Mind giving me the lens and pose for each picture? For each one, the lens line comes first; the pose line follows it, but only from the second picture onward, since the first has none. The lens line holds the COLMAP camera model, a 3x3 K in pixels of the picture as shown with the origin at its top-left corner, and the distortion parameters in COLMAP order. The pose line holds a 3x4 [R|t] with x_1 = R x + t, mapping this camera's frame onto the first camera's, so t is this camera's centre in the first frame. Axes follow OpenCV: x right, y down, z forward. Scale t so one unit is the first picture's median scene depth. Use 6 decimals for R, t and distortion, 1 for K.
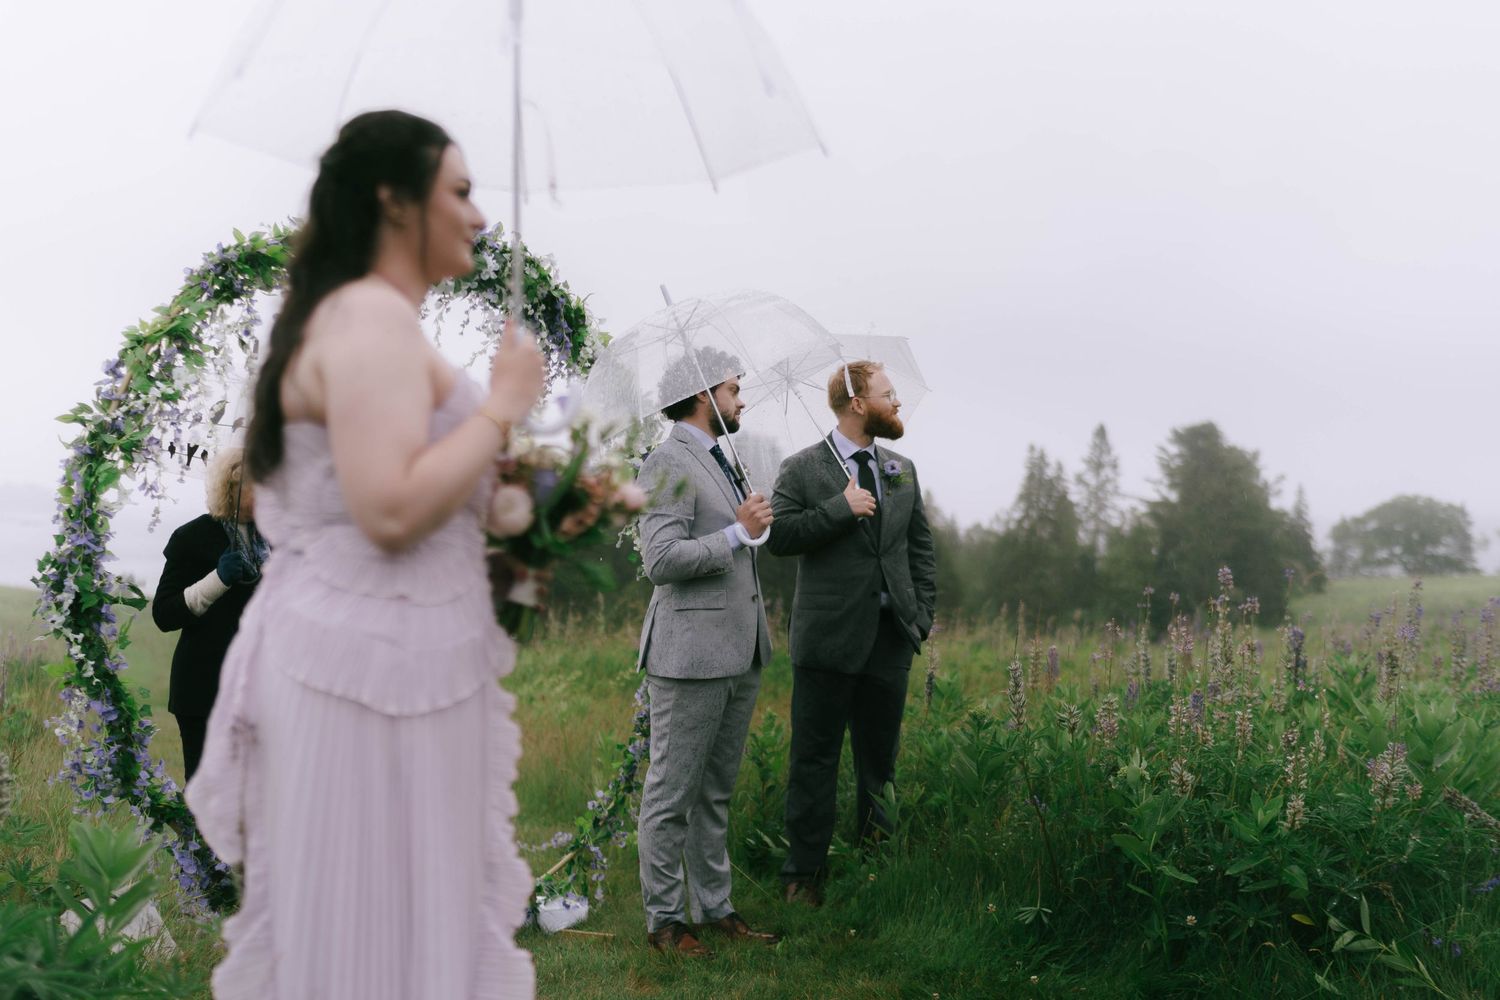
lens RADIAL K [[1491.1, 0, 756.6], [0, 1491.1, 494.3], [0, 0, 1]] dist [-0.007432, 0.000000]
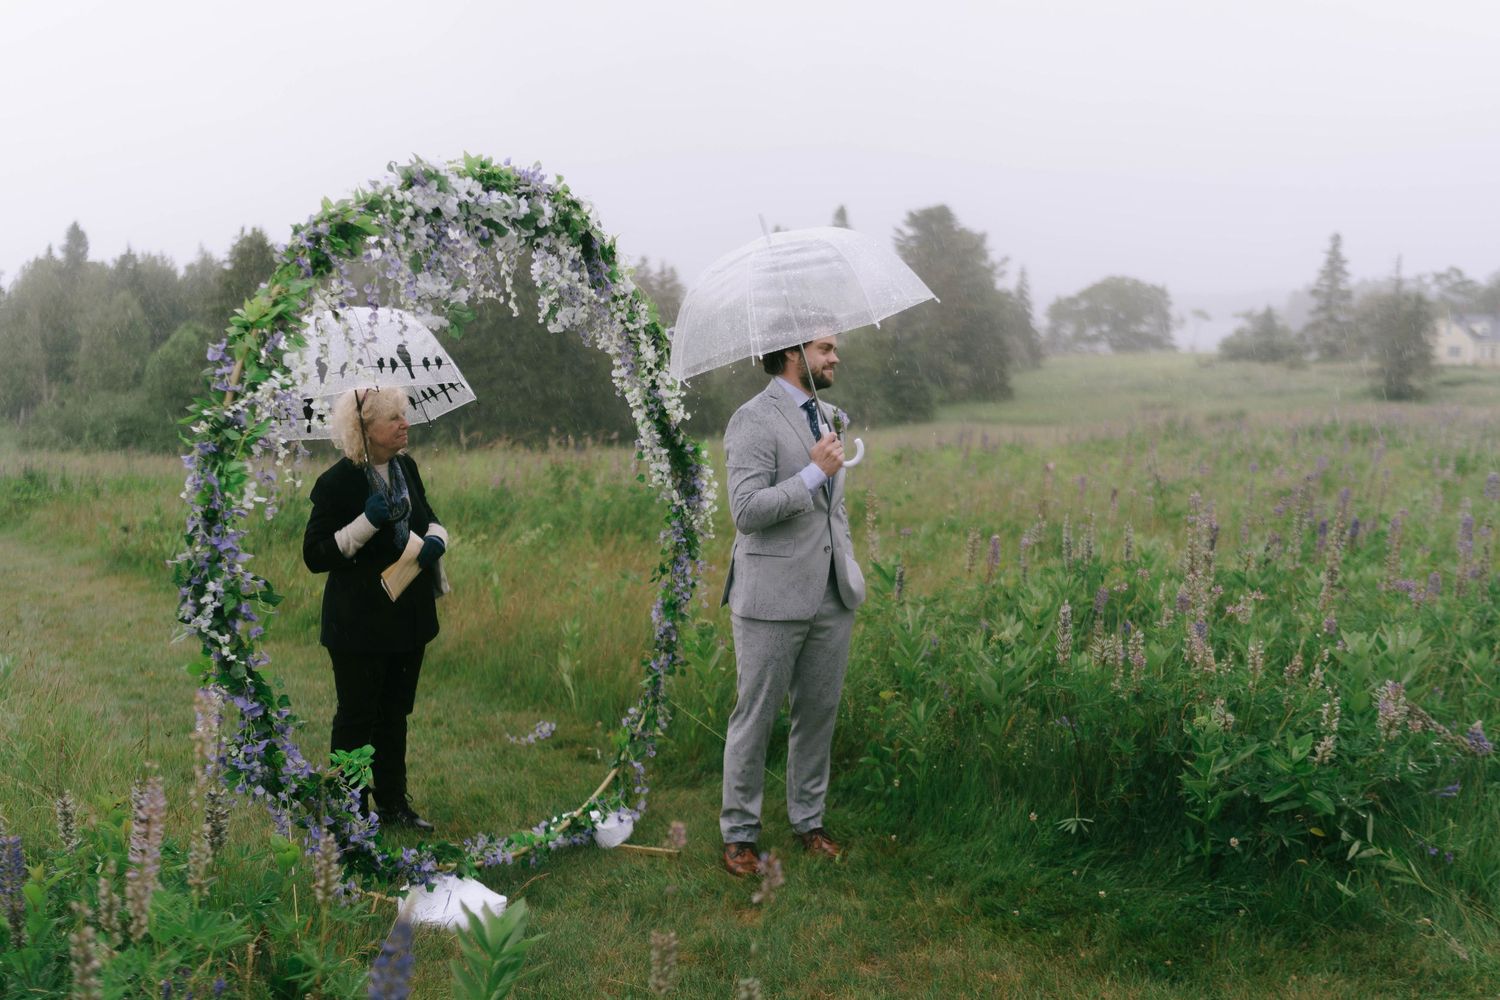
lens RADIAL K [[1491.1, 0, 684.0], [0, 1491.1, 470.6], [0, 0, 1]] dist [-0.007432, 0.000000]
pose [[0.981825, -0.020975, 0.188627, -0.266631], [-0.011847, 0.985163, 0.171213, -0.150450], [-0.189419, -0.170336, 0.967009, -0.005863]]
